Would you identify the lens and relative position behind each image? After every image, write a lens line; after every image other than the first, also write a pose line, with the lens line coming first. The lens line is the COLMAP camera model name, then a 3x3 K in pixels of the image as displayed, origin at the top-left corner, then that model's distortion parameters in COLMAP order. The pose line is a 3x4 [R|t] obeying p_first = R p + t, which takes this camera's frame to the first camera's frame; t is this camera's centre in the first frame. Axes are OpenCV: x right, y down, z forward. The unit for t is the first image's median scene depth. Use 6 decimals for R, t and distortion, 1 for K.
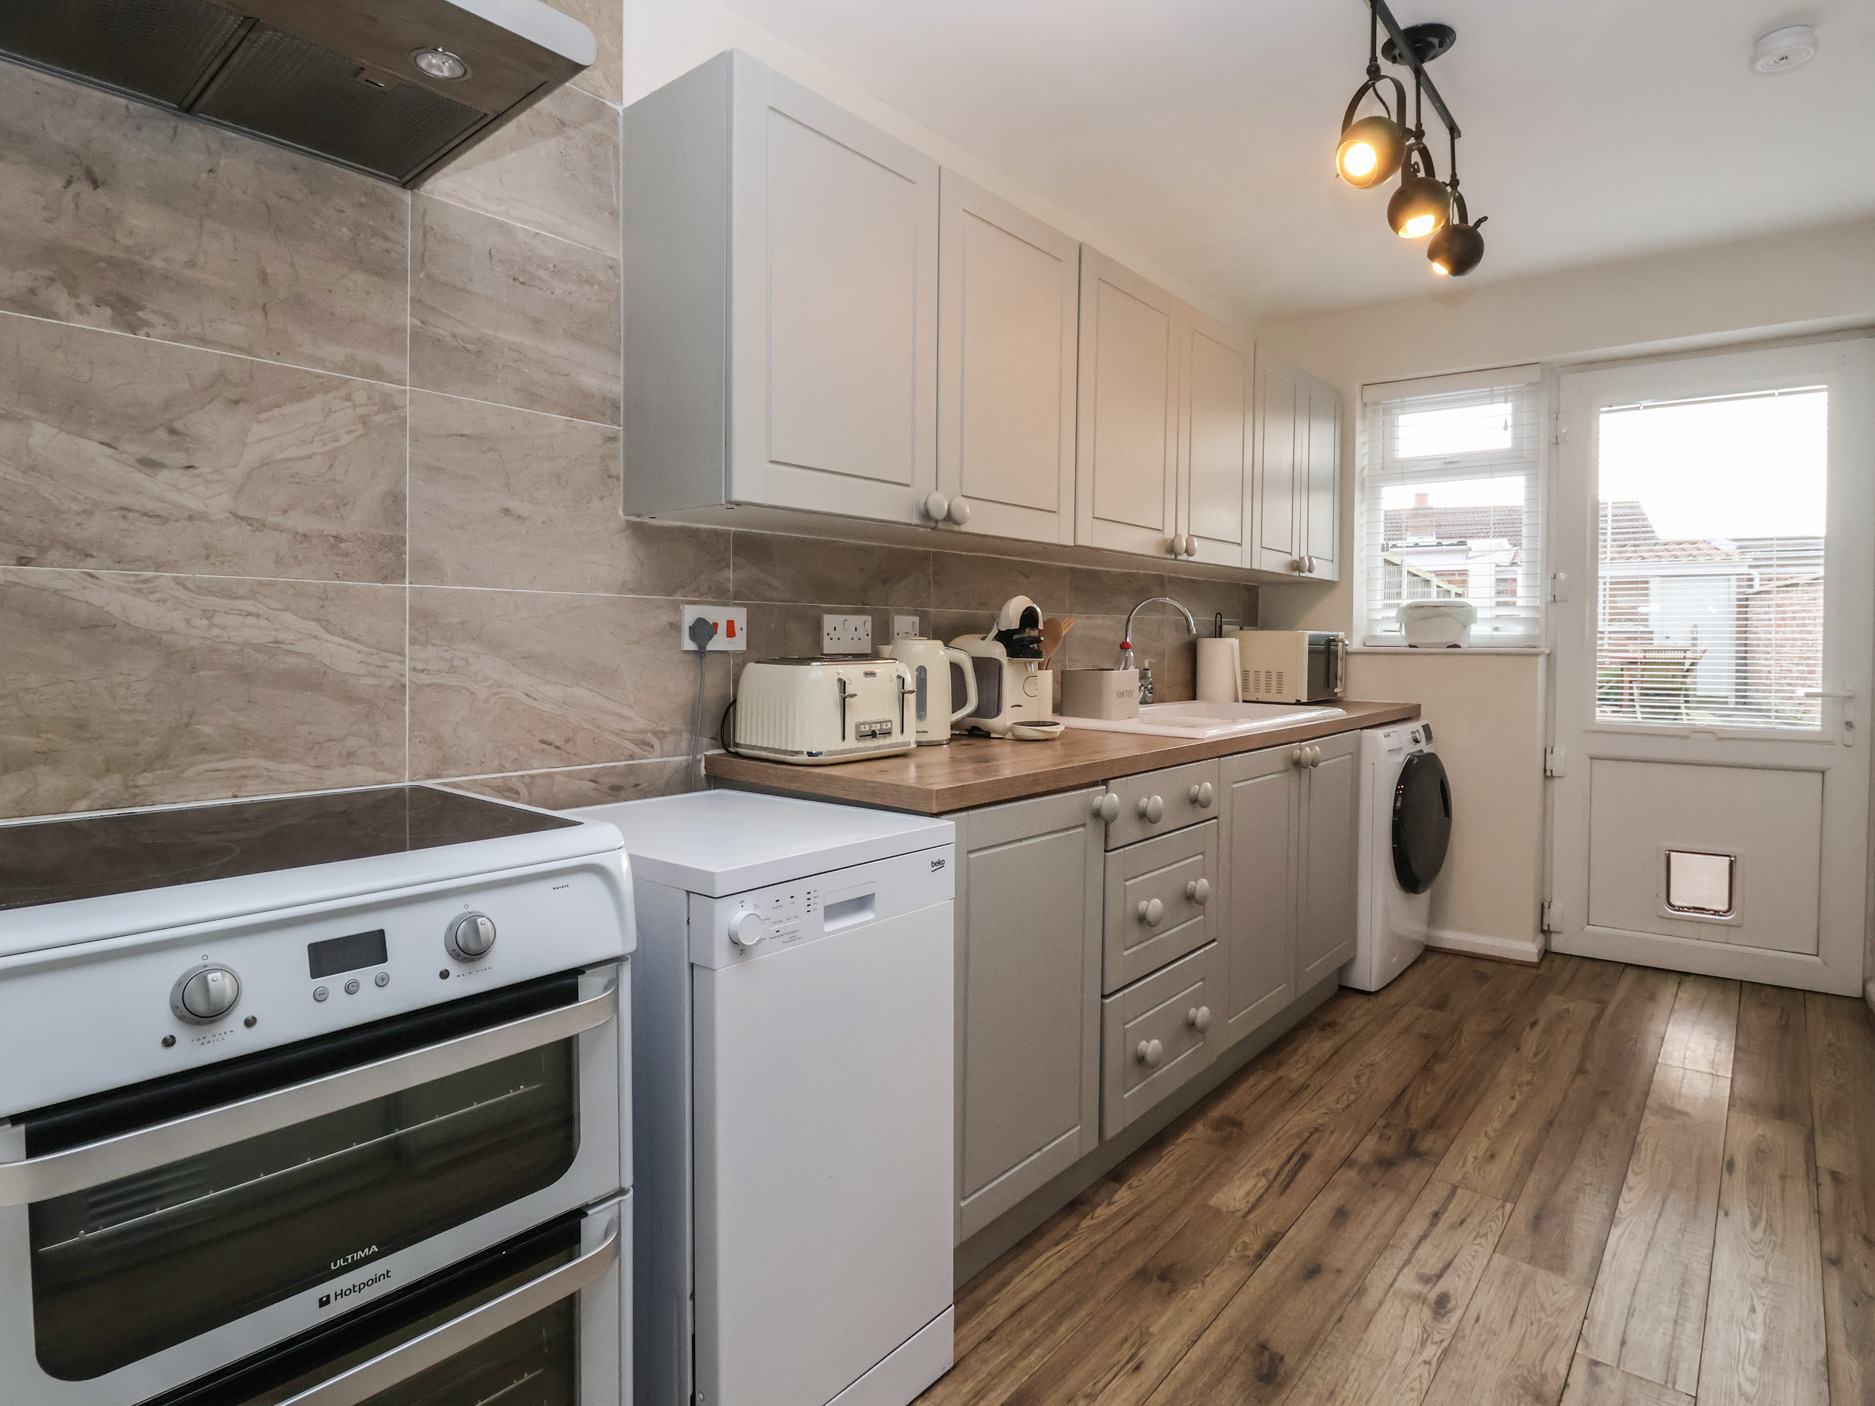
lens RADIAL K [[988.6, 0, 942.2], [0, 988.6, 672.2], [0, 0, 1]] dist [0.004881, -0.014381]
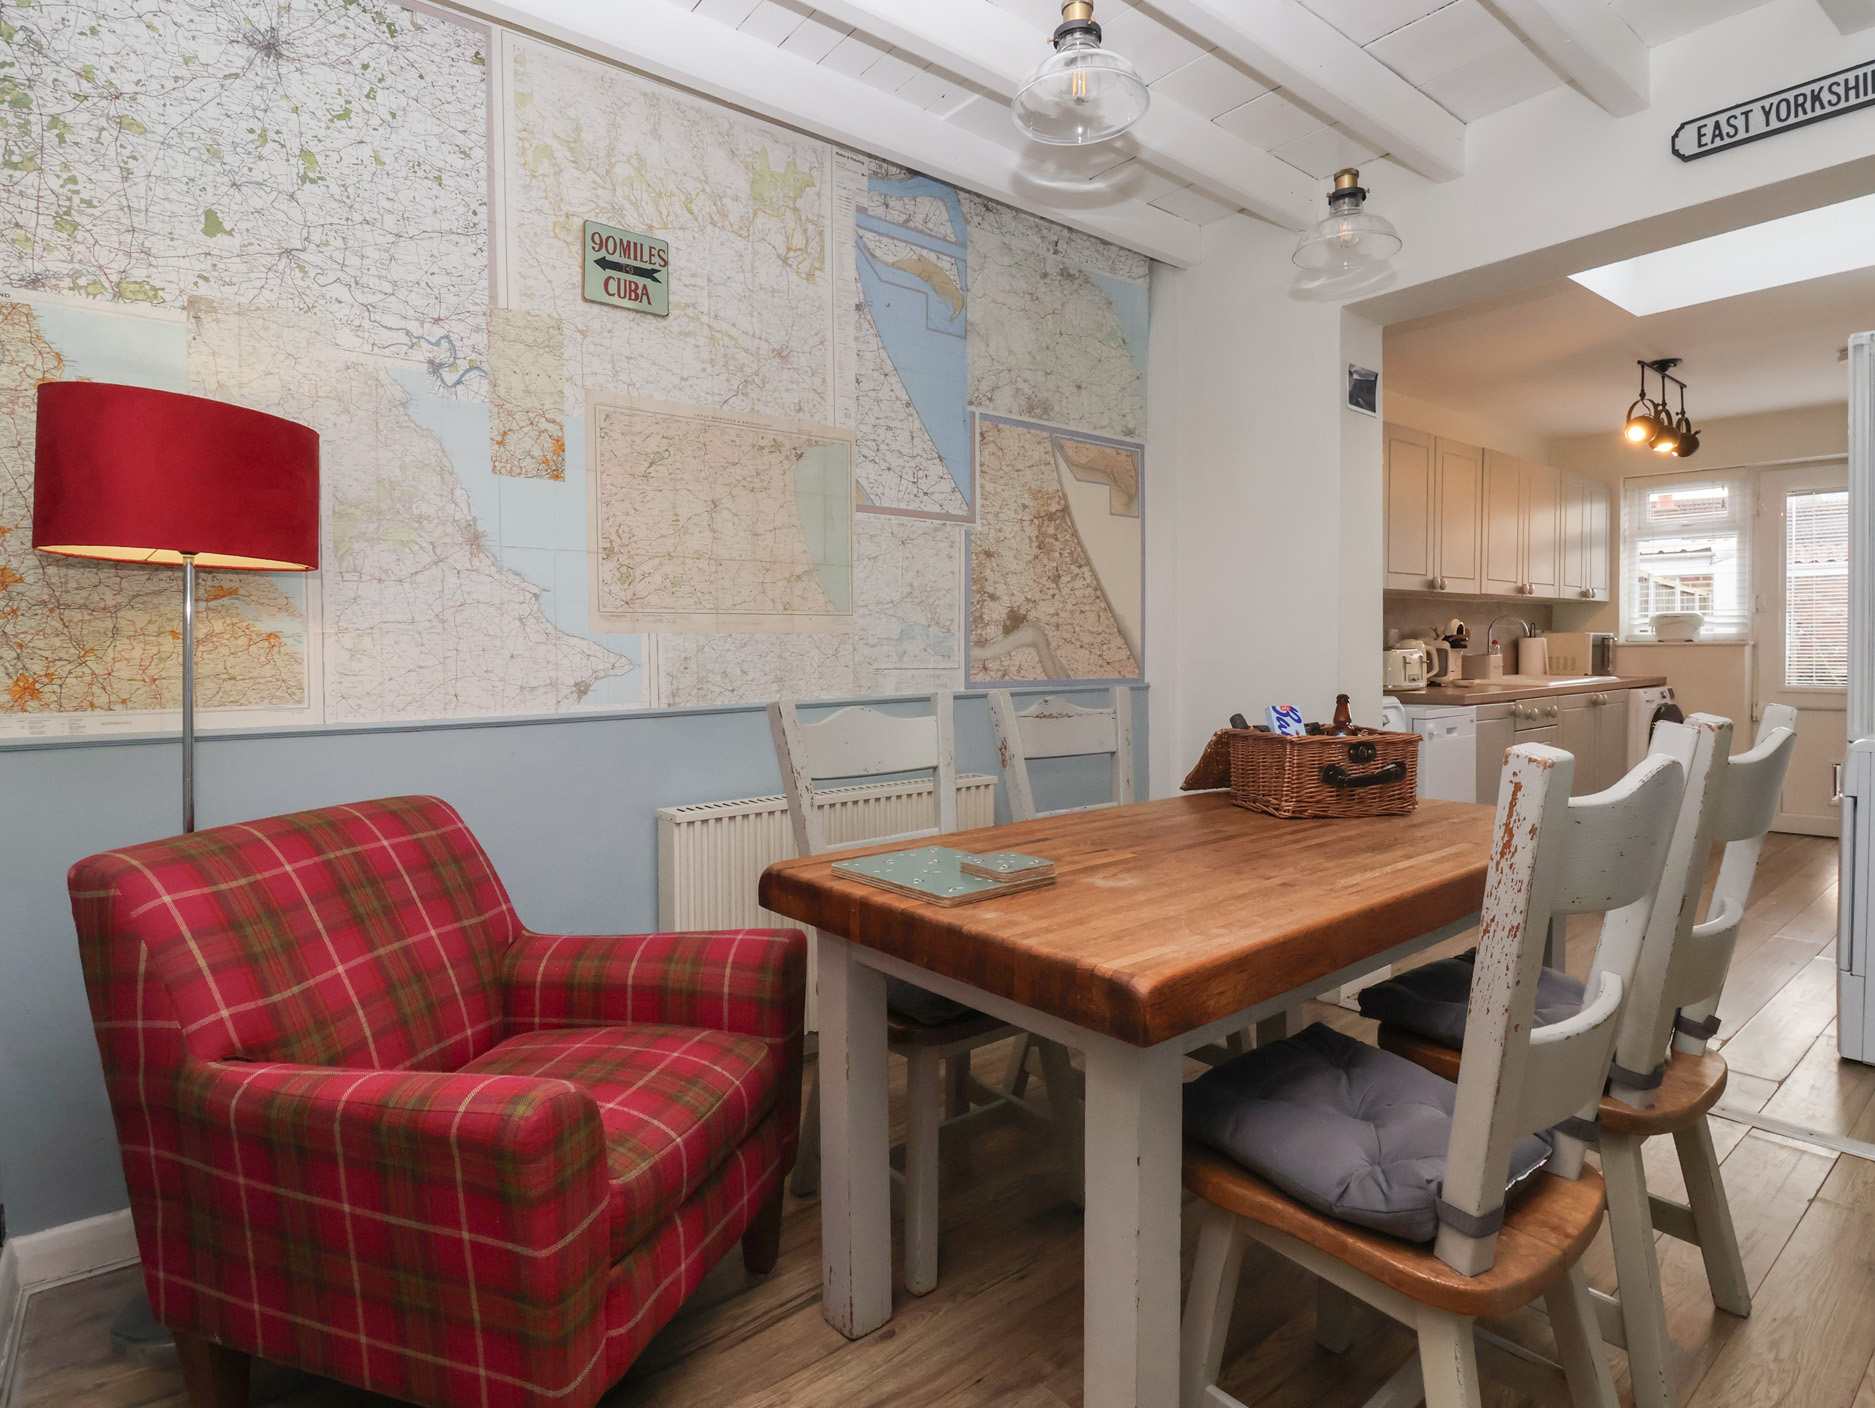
lens RADIAL K [[988.6, 0, 942.2], [0, 988.6, 673.2], [0, 0, 1]] dist [0.004881, -0.014381]
pose [[0.983130, -0.005627, -0.182820, -0.707448], [0.005293, 0.999983, -0.002310, 0.043449], [0.182830, 0.001303, 0.983144, -1.474389]]
